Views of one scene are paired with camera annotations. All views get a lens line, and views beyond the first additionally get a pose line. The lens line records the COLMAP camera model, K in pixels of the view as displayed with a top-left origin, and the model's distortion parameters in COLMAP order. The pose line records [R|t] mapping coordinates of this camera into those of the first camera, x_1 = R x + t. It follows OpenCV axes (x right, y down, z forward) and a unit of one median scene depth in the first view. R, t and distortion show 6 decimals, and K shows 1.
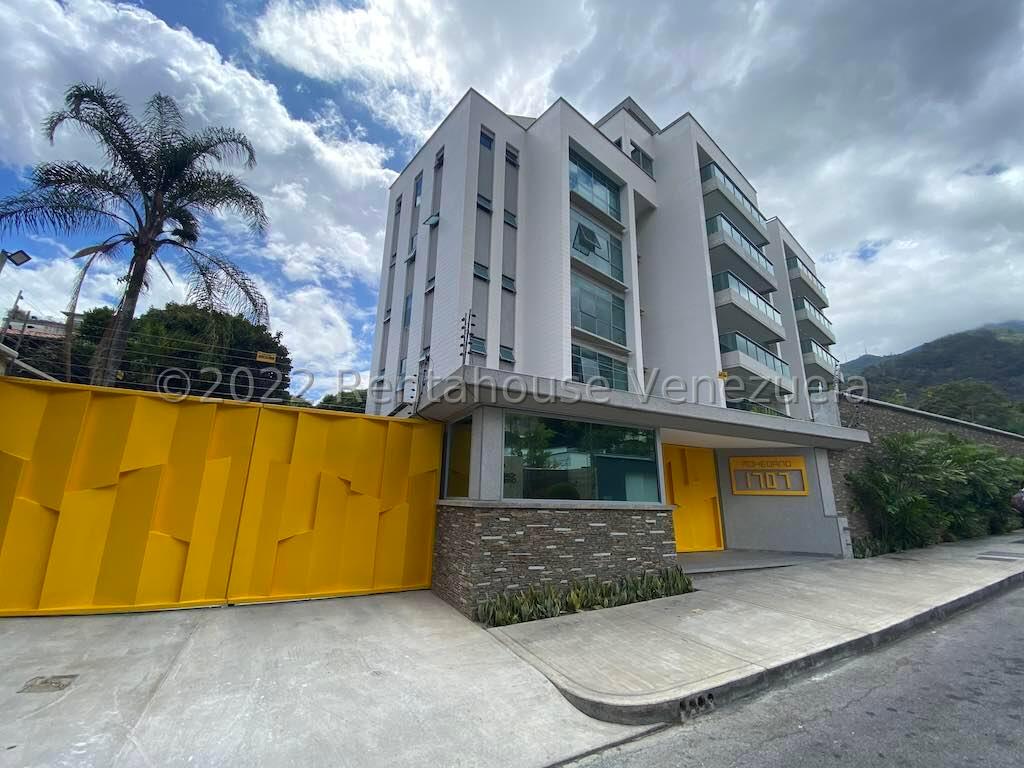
lens RADIAL K [[417.1, 0, 517.2], [0, 417.1, 387.4], [0, 0, 1]] dist [0.020384, -0.019206]
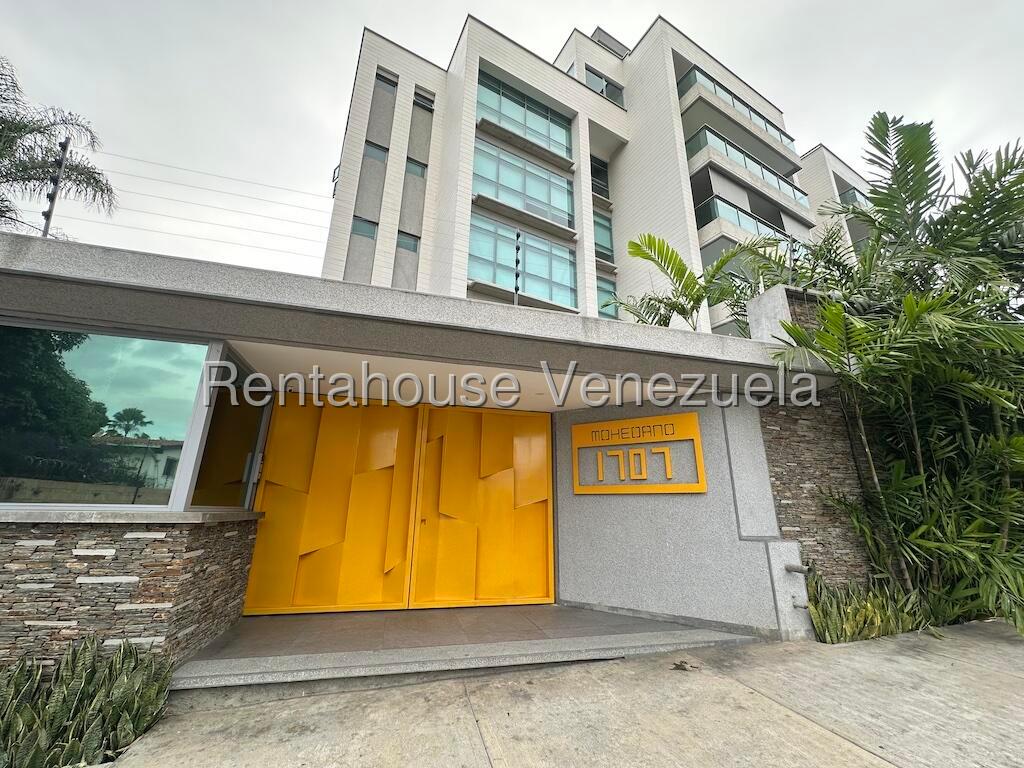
lens RADIAL K [[407.7, 0, 511.7], [0, 407.7, 382.8], [0, 0, 1]] dist [-0.001798, 0.000847]
pose [[0.977053, -0.066013, -0.202511, 0.307564], [0.056457, 0.997018, -0.052613, 0.077506], [0.205380, 0.039973, 0.977866, 0.267735]]
